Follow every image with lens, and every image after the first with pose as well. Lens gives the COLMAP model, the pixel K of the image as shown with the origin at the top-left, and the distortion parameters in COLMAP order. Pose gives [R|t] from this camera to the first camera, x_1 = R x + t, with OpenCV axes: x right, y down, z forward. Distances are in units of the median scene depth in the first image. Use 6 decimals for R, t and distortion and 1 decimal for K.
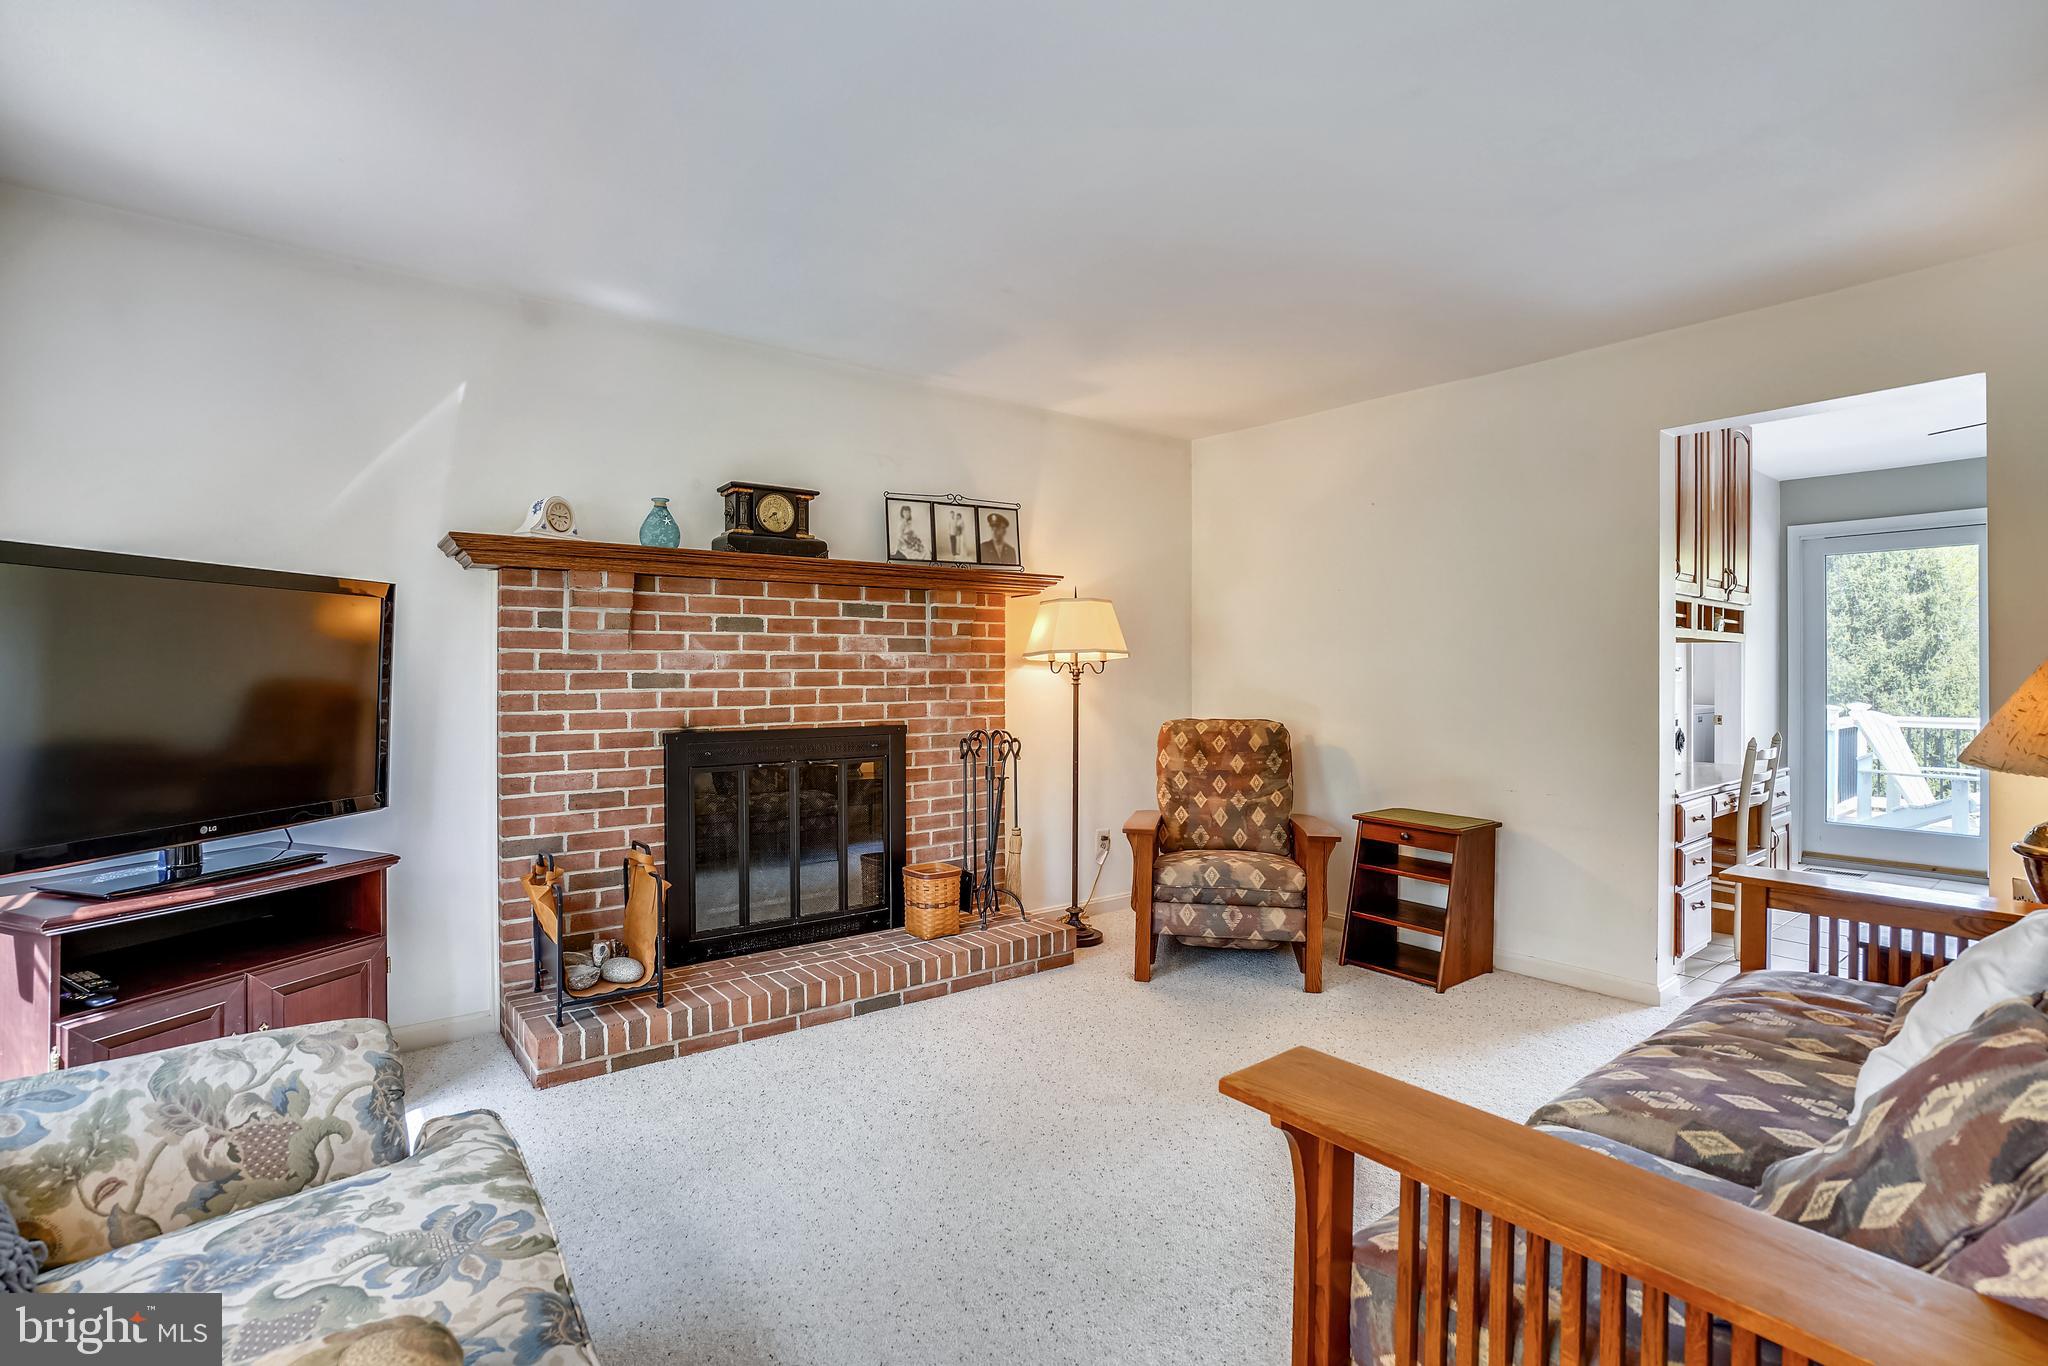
lens RADIAL K [[961.7, 0, 1021.9], [0, 961.7, 684.8], [0, 0, 1]] dist [-0.027525, 0.006411]
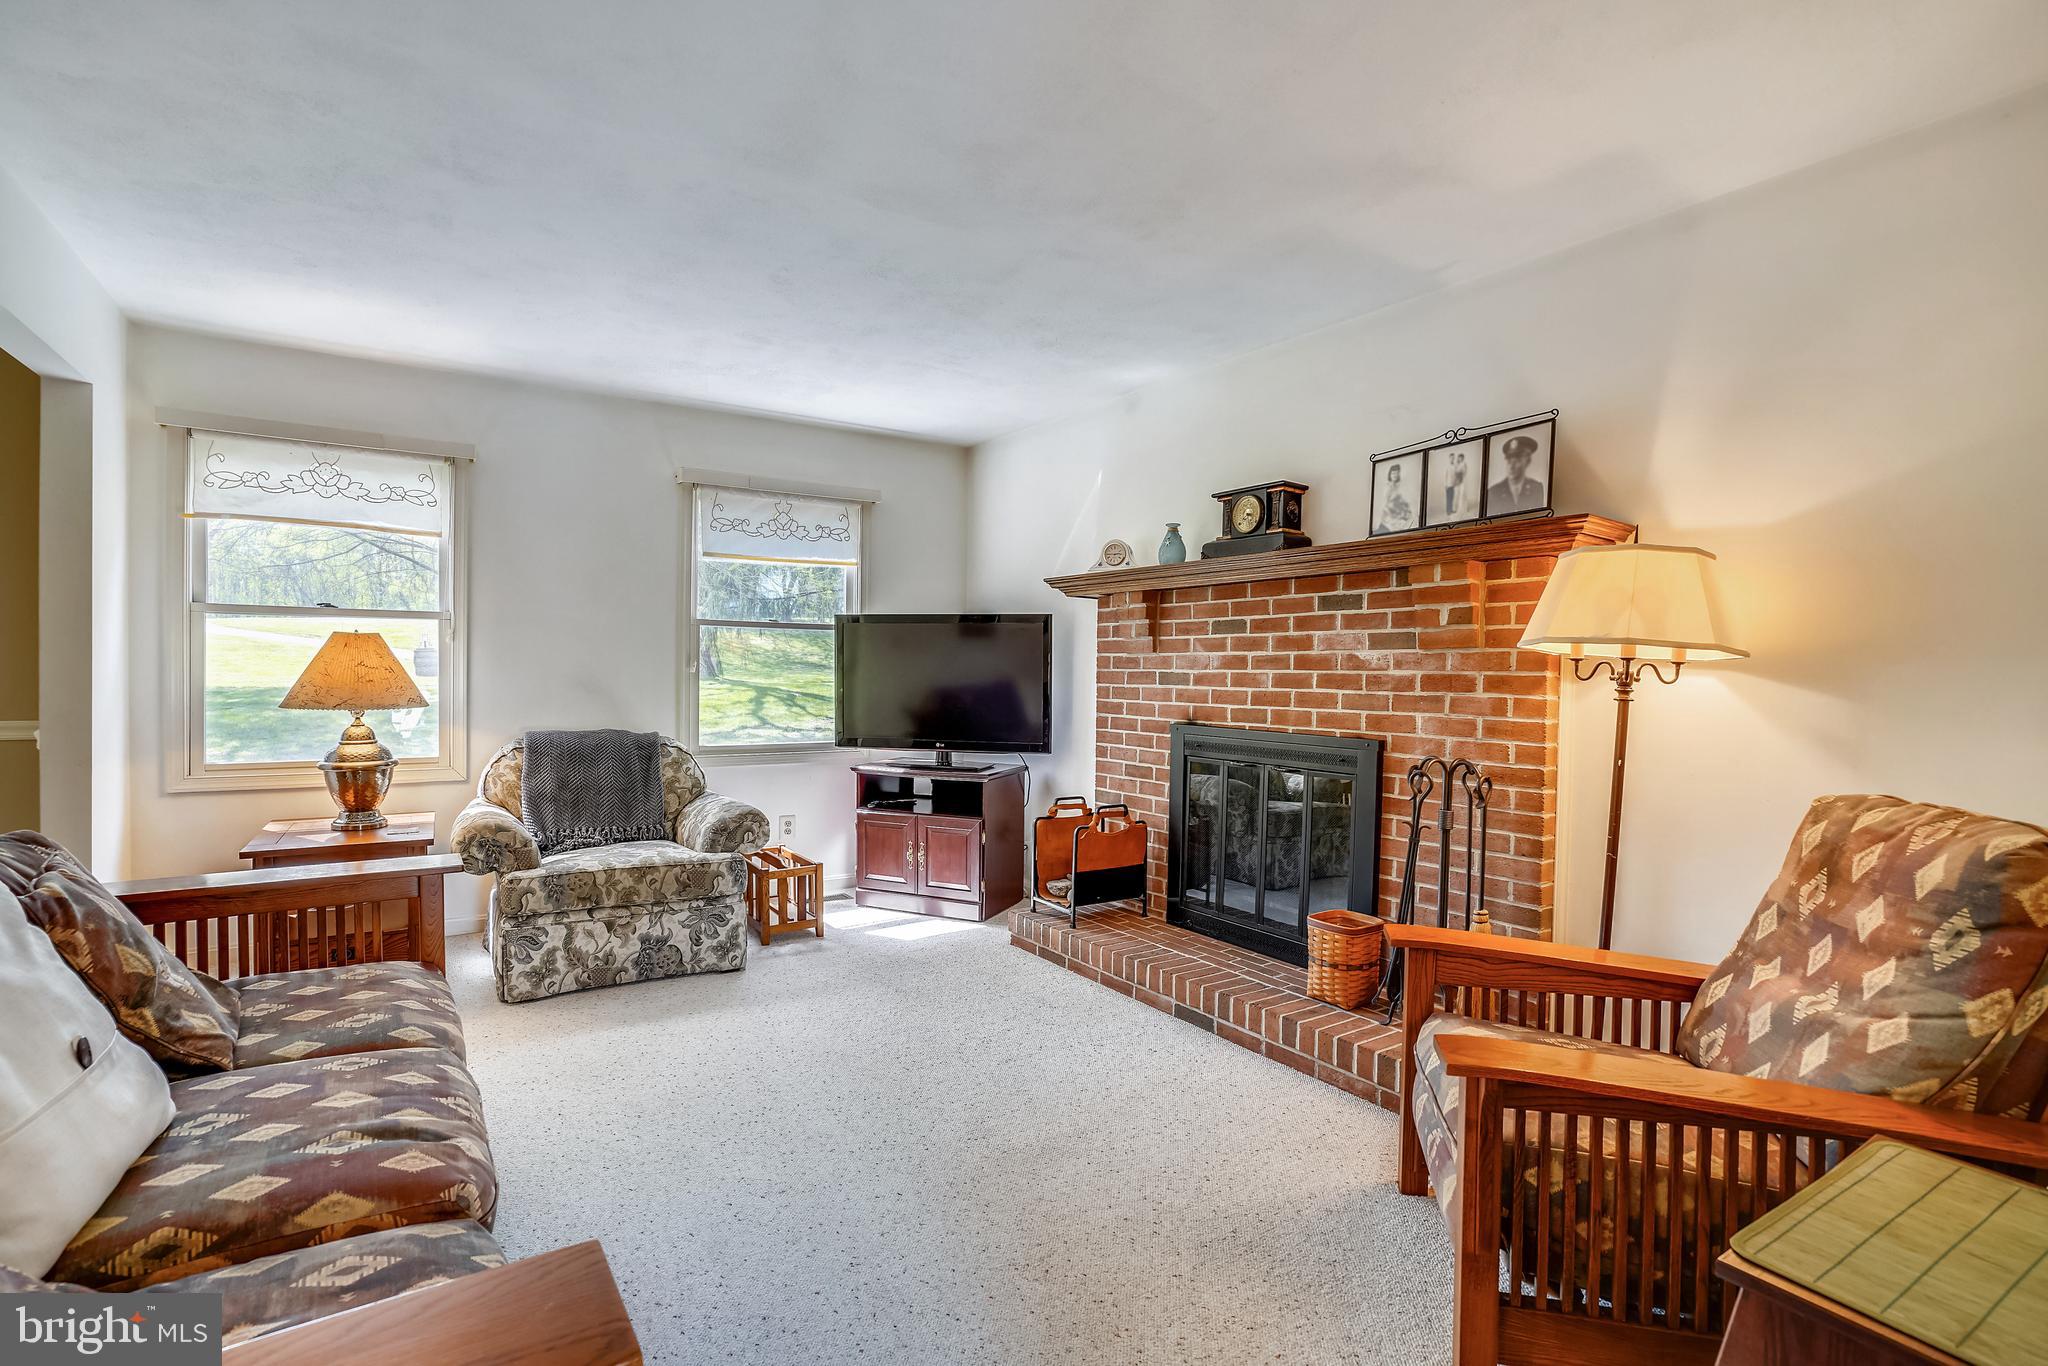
lens RADIAL K [[961.7, 0, 1011.3], [0, 961.7, 694.1], [0, 0, 1]] dist [-0.027525, 0.006411]
pose [[-0.062039, 0.028513, -0.997666, 0.709241], [-0.024148, 0.999256, 0.030060, -0.013916], [0.997782, 0.025956, -0.061304, 0.759425]]
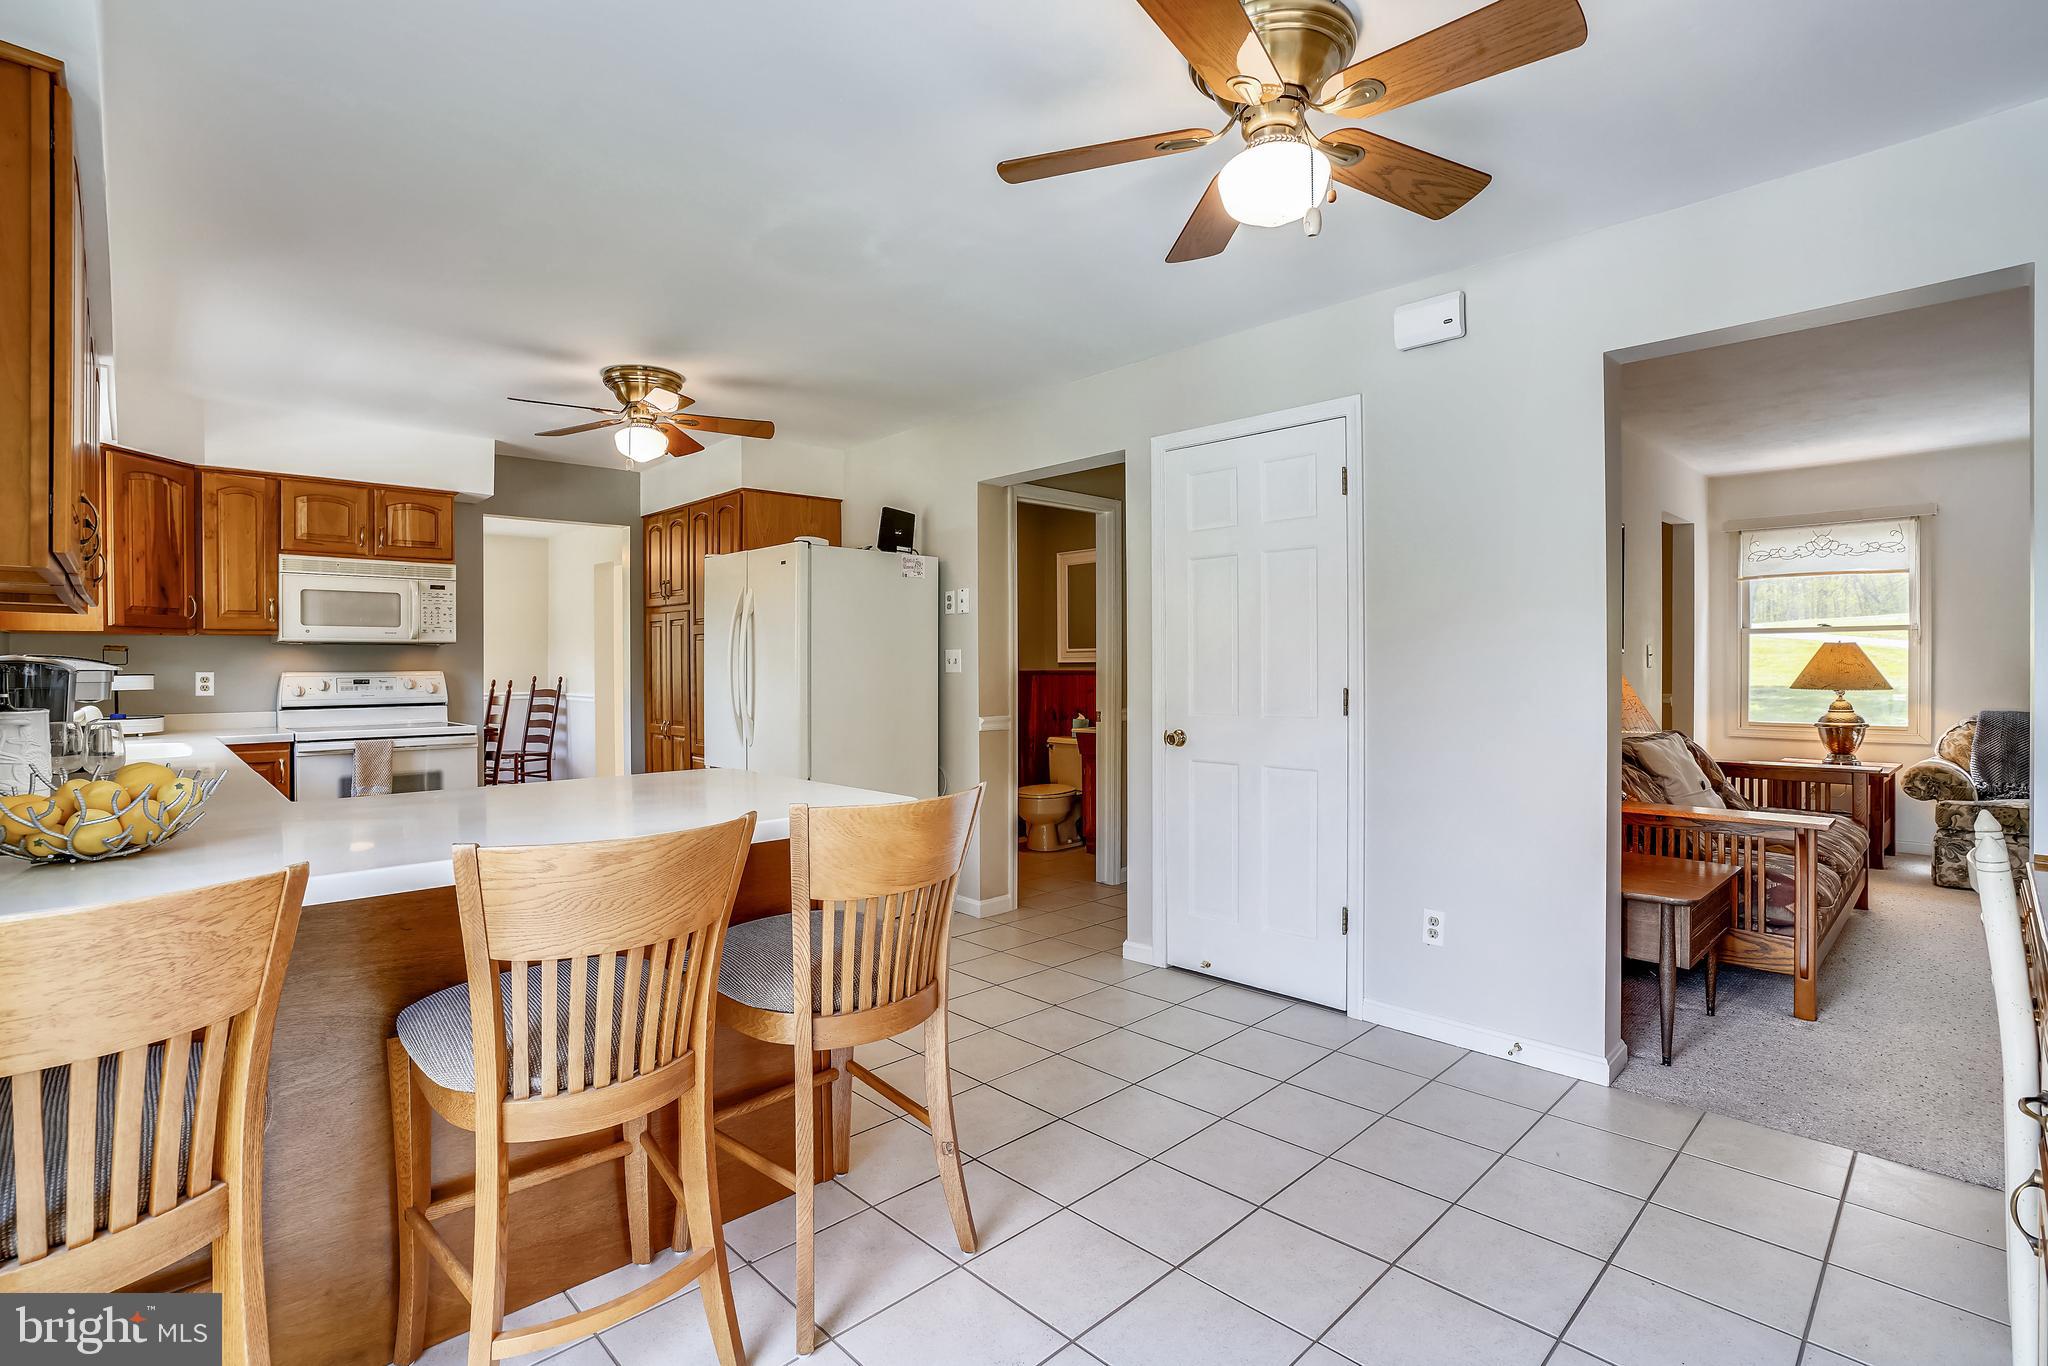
lens RADIAL K [[961.7, 0, 1013.7], [0, 961.7, 685.3], [0, 0, 1]] dist [-0.027525, 0.006411]
pose [[-0.990745, 0.013135, -0.135100, 1.727603], [0.010347, 0.999719, 0.021321, -0.004677], [0.135342, 0.019726, -0.990603, 1.780800]]
